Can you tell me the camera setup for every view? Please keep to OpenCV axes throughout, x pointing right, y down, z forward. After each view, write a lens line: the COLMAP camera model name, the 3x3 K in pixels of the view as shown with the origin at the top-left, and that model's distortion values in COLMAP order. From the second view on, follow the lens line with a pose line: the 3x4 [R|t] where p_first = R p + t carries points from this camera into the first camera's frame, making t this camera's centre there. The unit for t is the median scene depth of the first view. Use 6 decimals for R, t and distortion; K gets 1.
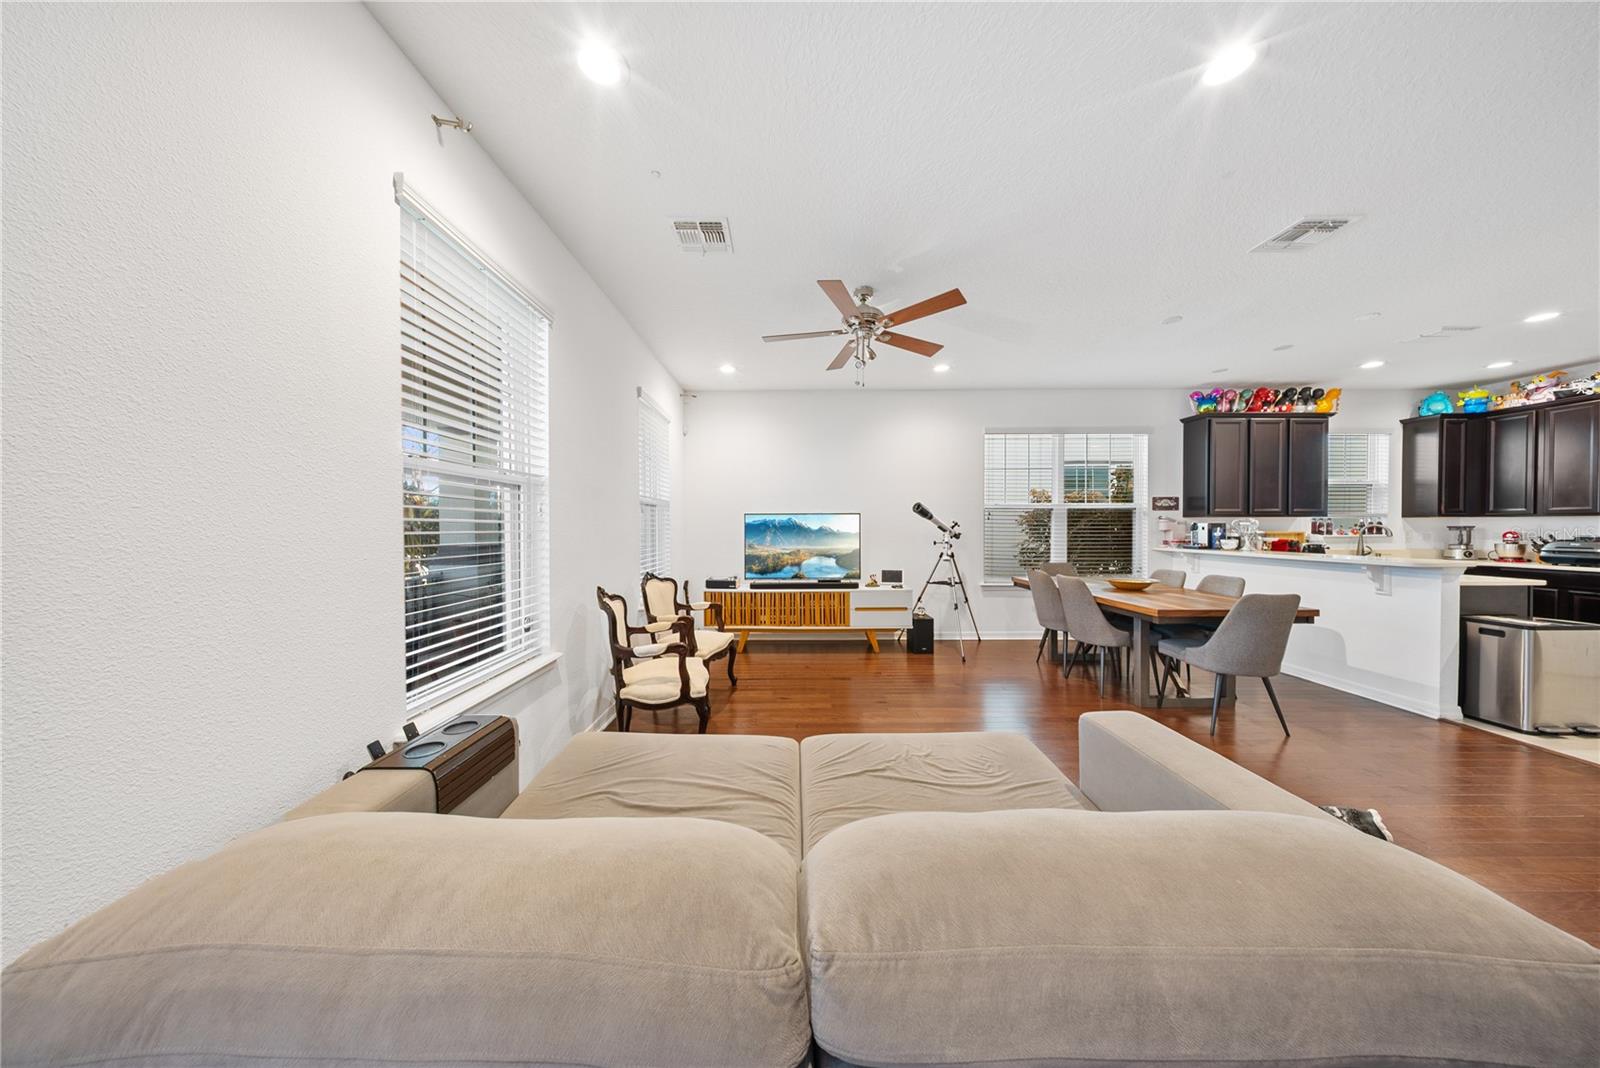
lens RADIAL K [[473.0, 0, 788.3], [0, 473.0, 531.4], [0, 0, 1]] dist [-0.000984, -0.000950]
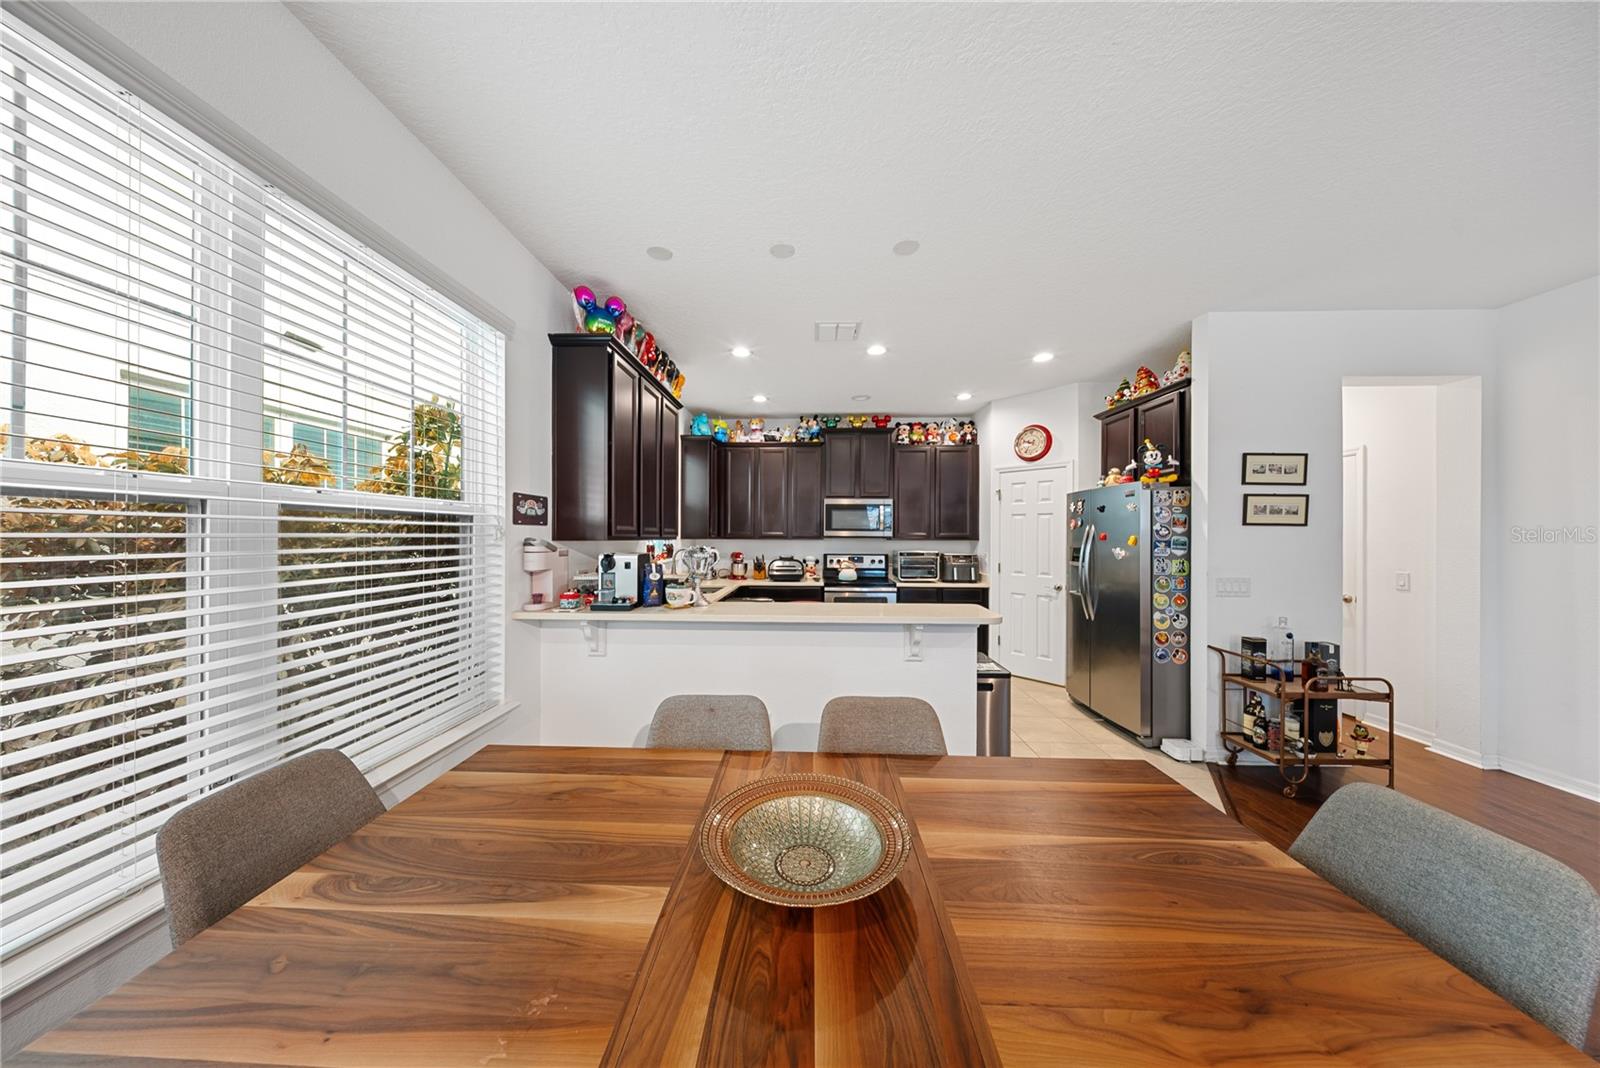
lens RADIAL K [[473.0, 0, 789.9], [0, 473.0, 537.2], [0, 0, 1]] dist [-0.000984, -0.000950]
pose [[0.048215, 0.000269, 0.998837, 0.388731], [0.009950, 0.999950, -0.000750, -0.032199], [-0.998787, 0.009974, 0.048210, 0.779644]]
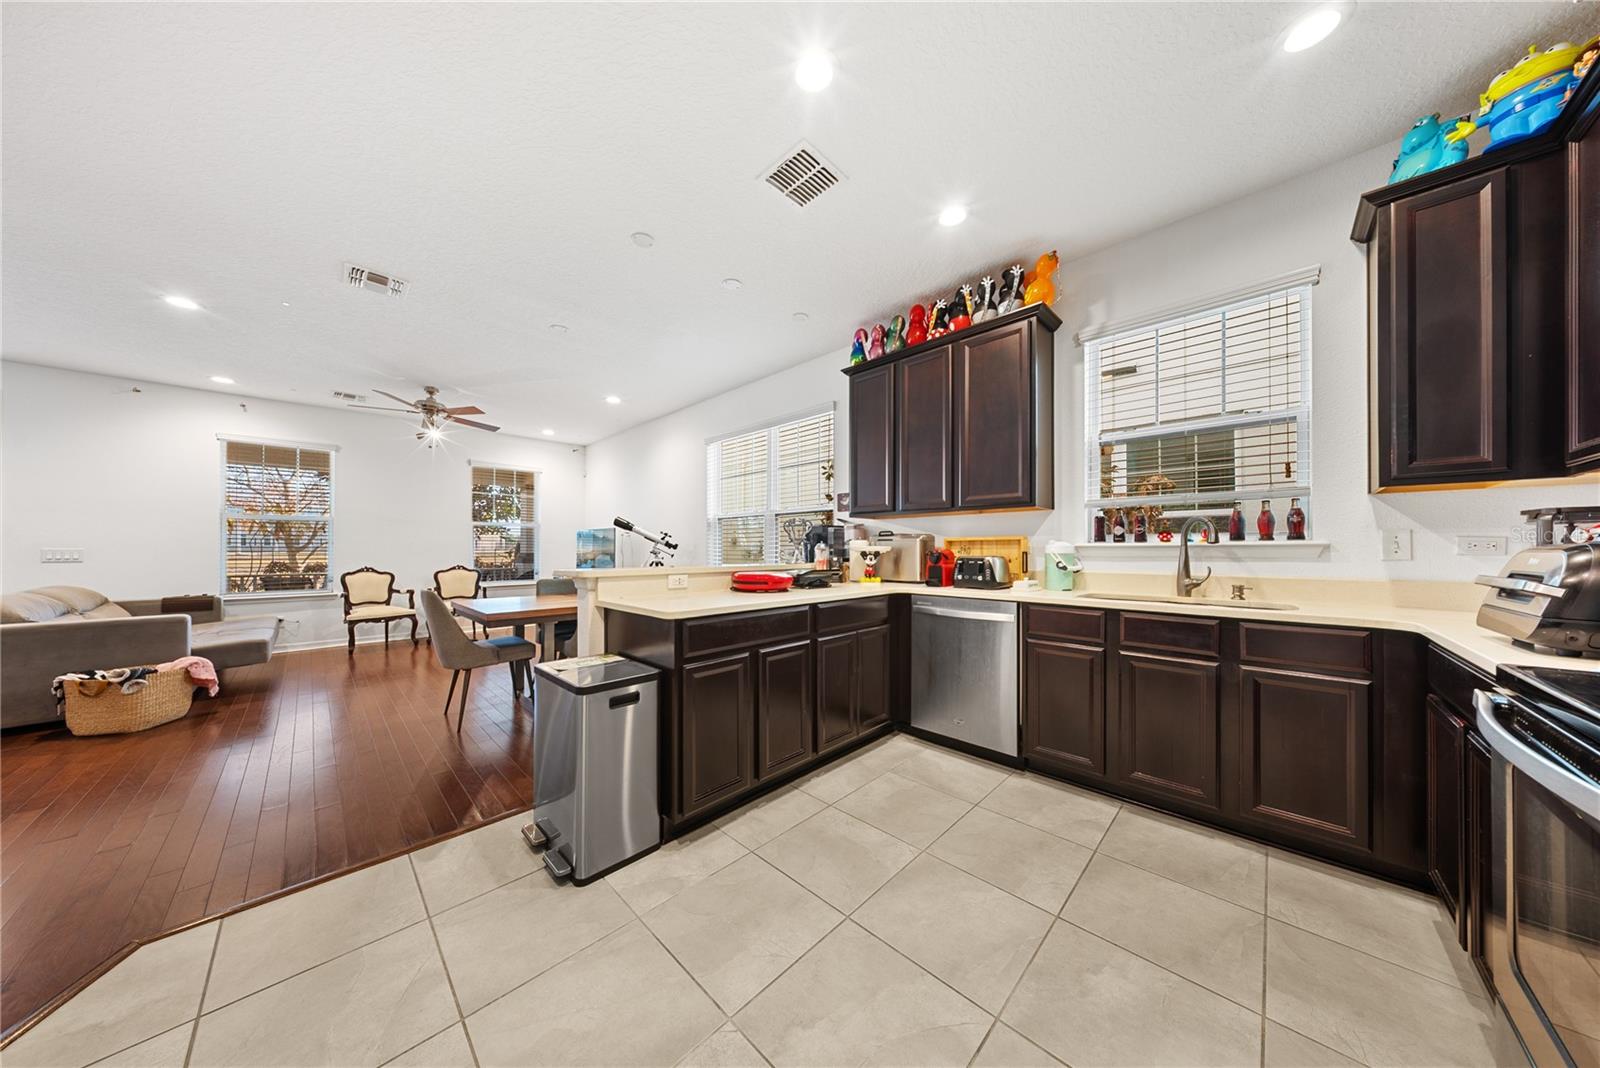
lens RADIAL K [[473.0, 0, 778.3], [0, 473.0, 548.8], [0, 0, 1]] dist [-0.000984, -0.000950]
pose [[0.703293, -0.000187, -0.710900, 1.302675], [-0.008900, 0.999919, -0.009067, 0.022180], [0.710844, 0.012704, 0.703235, 0.438541]]
